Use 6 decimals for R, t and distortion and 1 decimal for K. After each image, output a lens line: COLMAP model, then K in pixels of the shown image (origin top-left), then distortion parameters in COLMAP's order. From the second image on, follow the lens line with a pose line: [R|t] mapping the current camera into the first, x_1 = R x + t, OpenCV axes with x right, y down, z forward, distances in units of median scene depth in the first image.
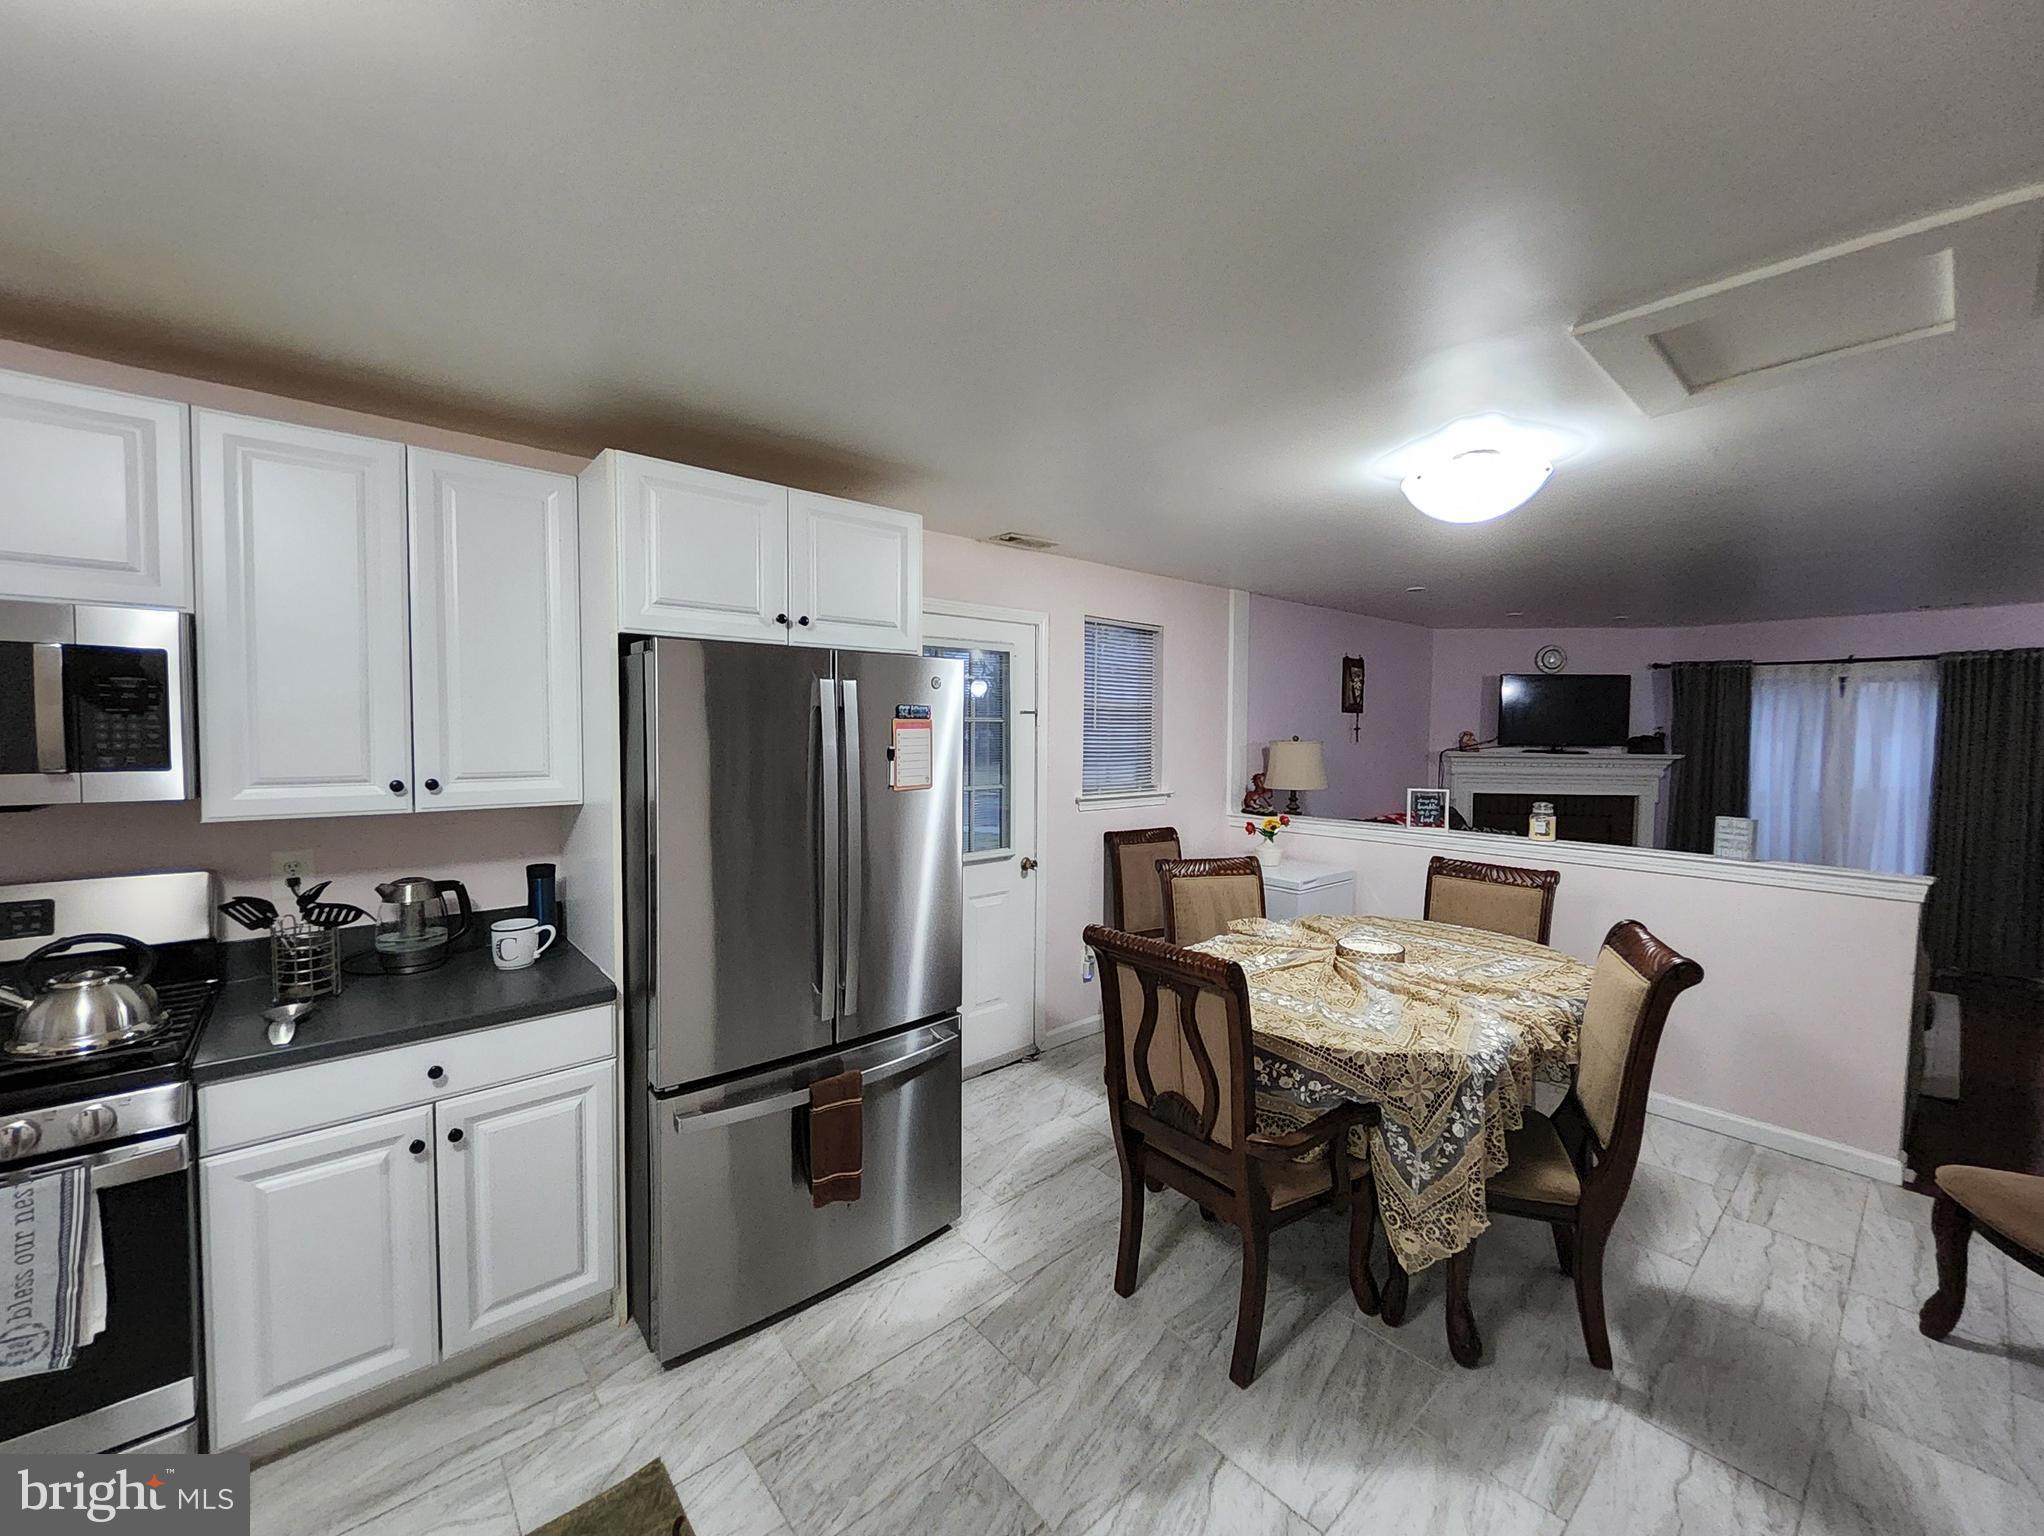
lens RADIAL K [[795.9, 0, 1017.6], [0, 795.9, 762.9], [0, 0, 1]] dist [0.006952, -0.006262]
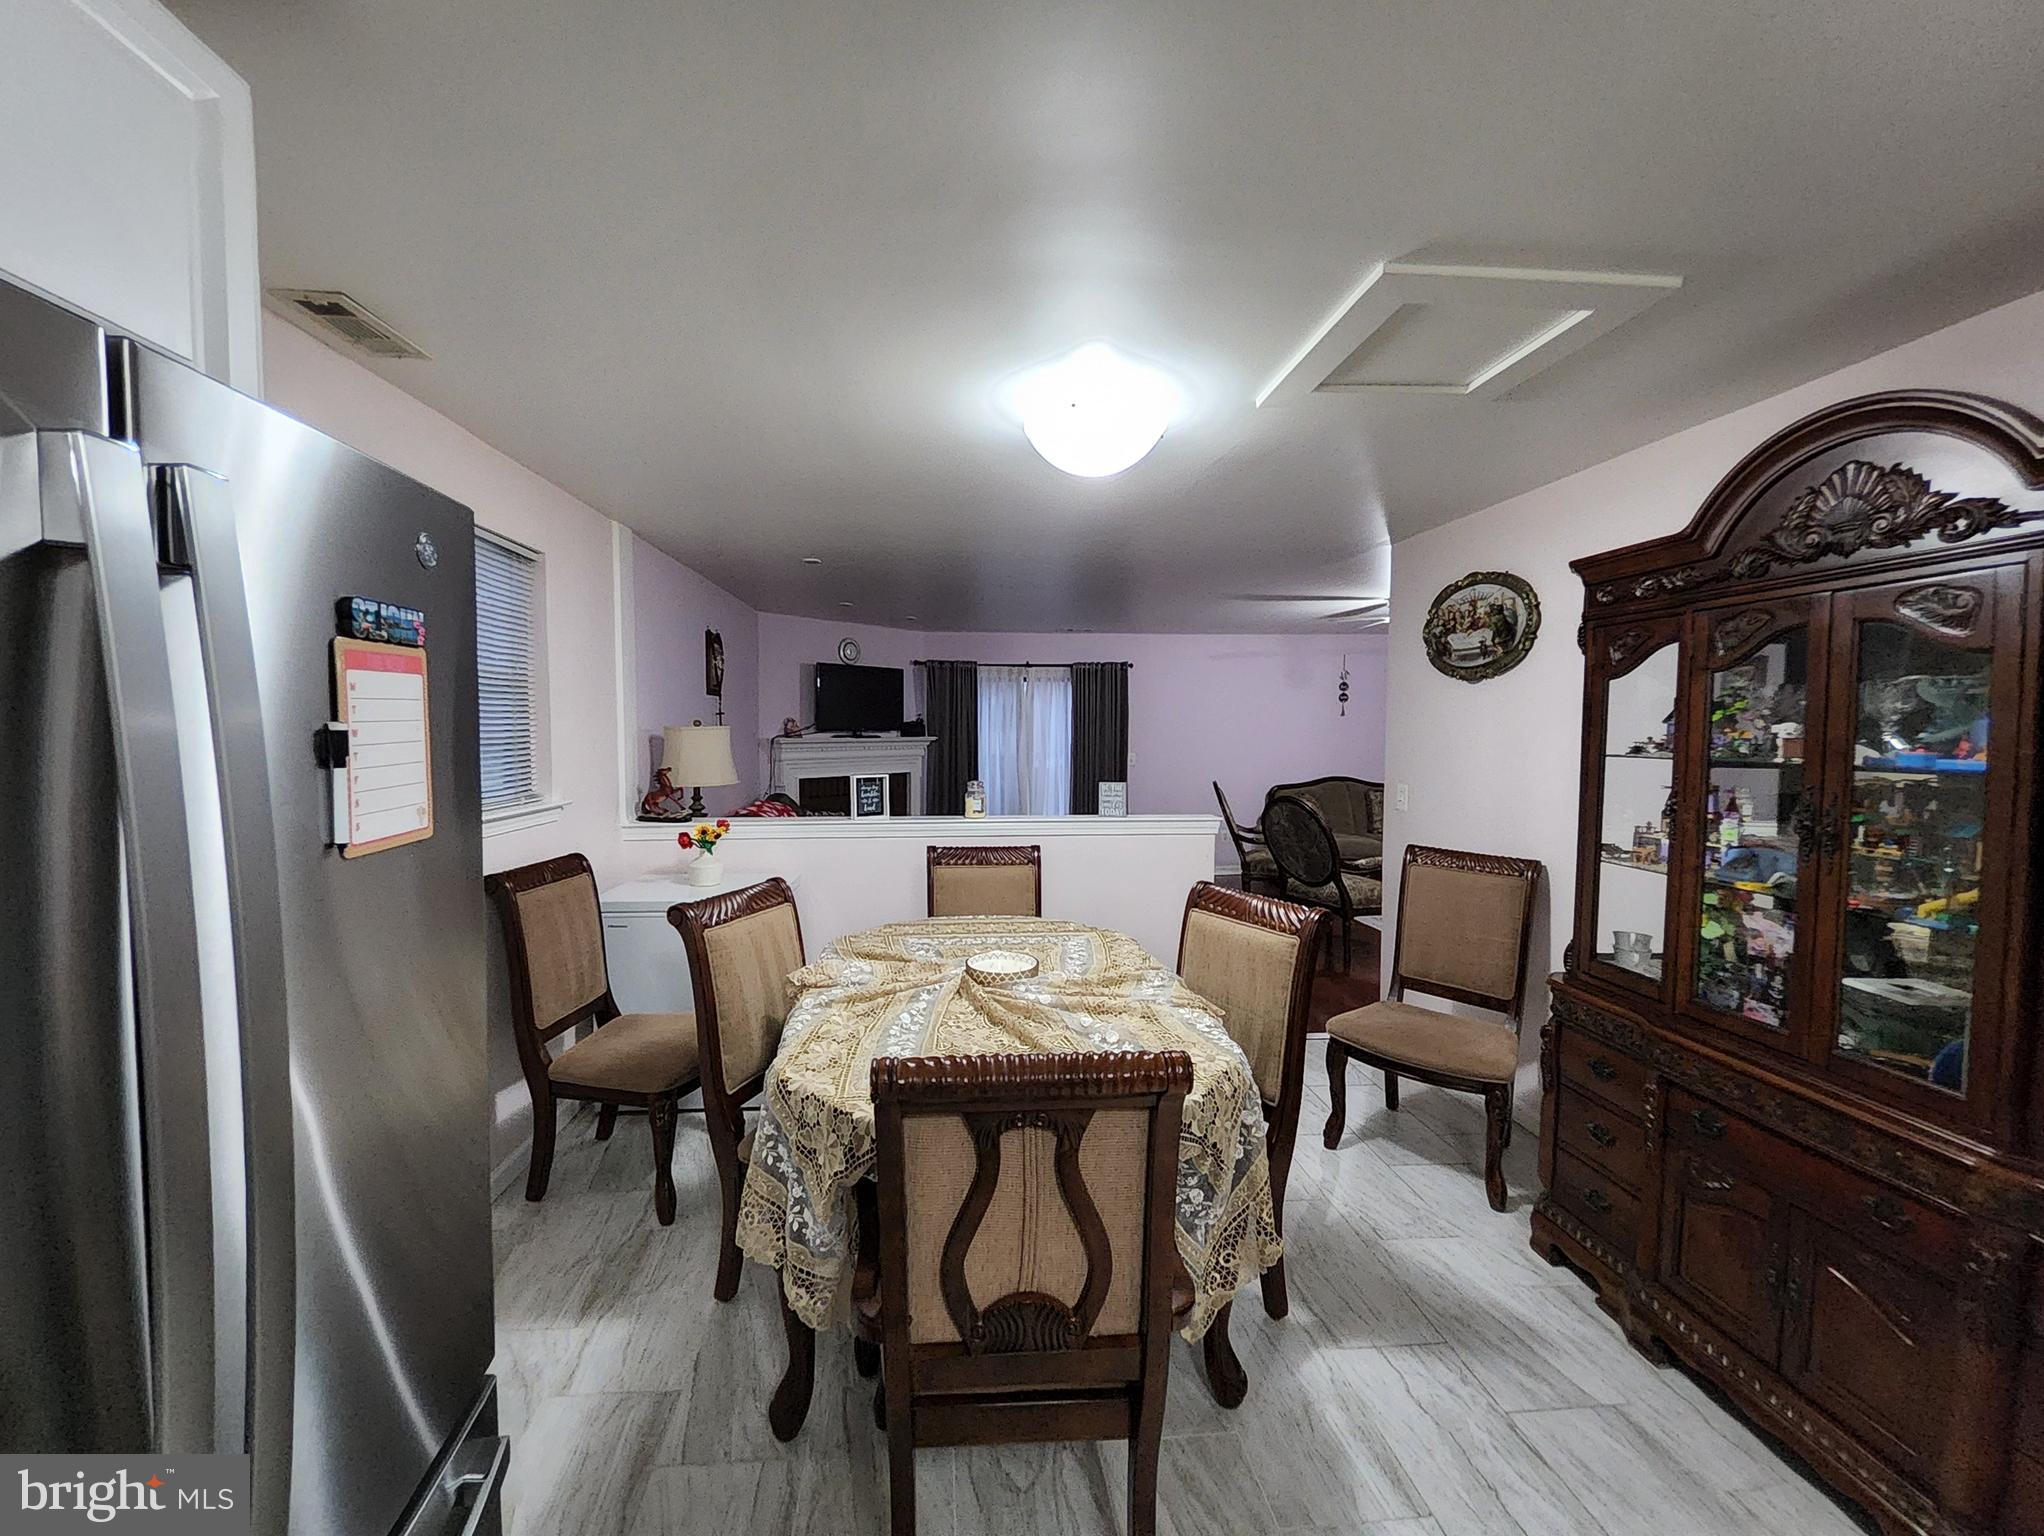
lens RADIAL K [[795.9, 0, 1002.8], [0, 795.9, 762.0], [0, 0, 1]] dist [0.006952, -0.006262]
pose [[0.595316, -0.044253, 0.802272, -0.274739], [0.037407, 0.998926, 0.027344, -0.003799], [-0.802620, 0.013732, 0.596332, 0.640686]]
